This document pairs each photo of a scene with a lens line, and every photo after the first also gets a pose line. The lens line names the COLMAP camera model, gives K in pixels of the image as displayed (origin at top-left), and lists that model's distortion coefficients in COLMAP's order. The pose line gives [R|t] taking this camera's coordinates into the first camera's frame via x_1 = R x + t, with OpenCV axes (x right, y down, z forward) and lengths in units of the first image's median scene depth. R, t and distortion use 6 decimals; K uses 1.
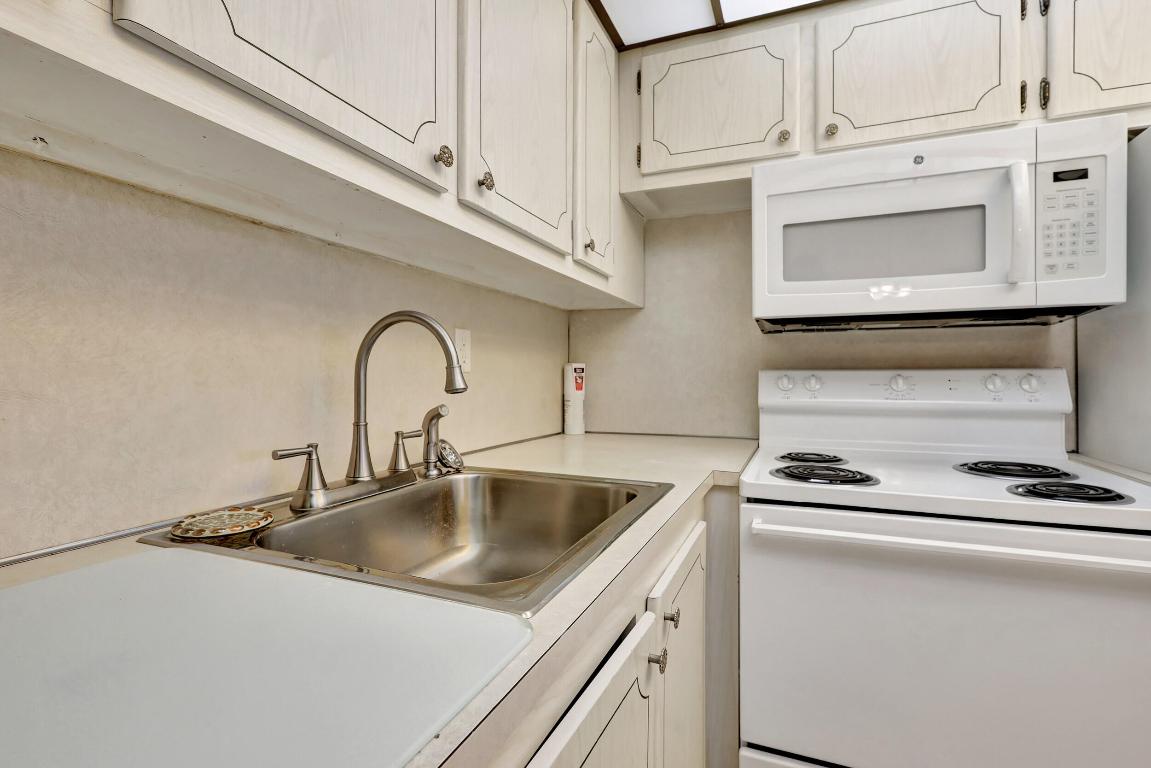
lens RADIAL K [[540.4, 0, 573.3], [0, 540.4, 379.6], [0, 0, 1]] dist [-0.000540, 0.001851]
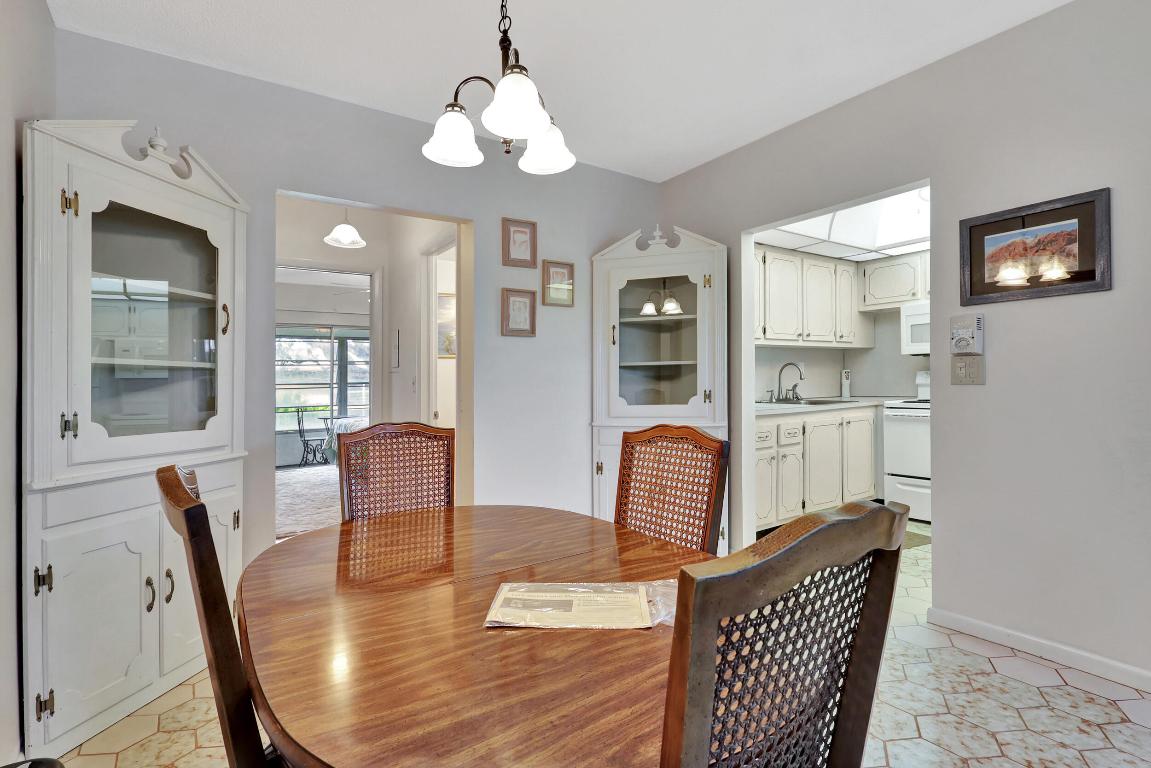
lens RADIAL K [[540.4, 0, 570.6], [0, 540.4, 391.0], [0, 0, 1]] dist [-0.000540, 0.001851]
pose [[0.833925, -0.008290, -0.551816, 0.530240], [0.019542, 0.999704, 0.014513, 0.013167], [0.551532, -0.022886, 0.833840, -3.057809]]
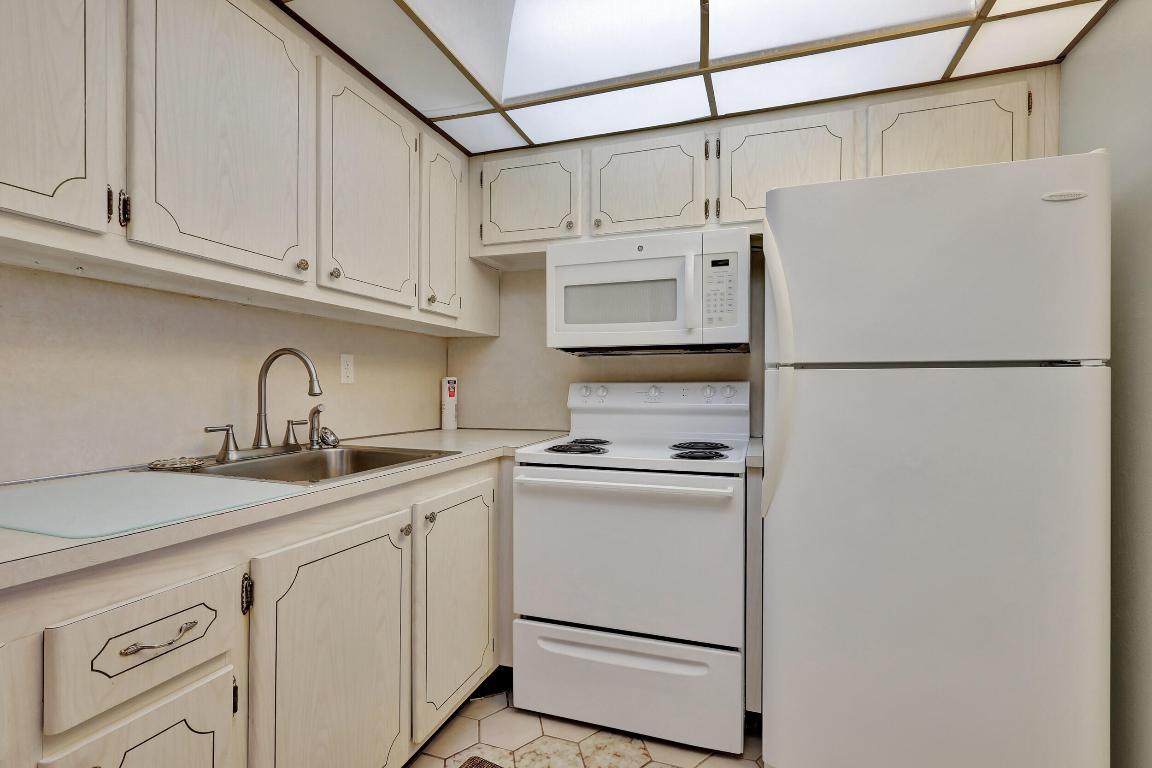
lens RADIAL K [[540.9, 0, 577.3], [0, 540.9, 394.0], [0, 0, 1]] dist [-0.000540, 0.001851]
pose [[0.998150, 0.000476, 0.060801, 0.374457], [-0.000891, 0.999977, 0.006794, 0.004613], [-0.060797, -0.006835, 0.998127, -0.571490]]
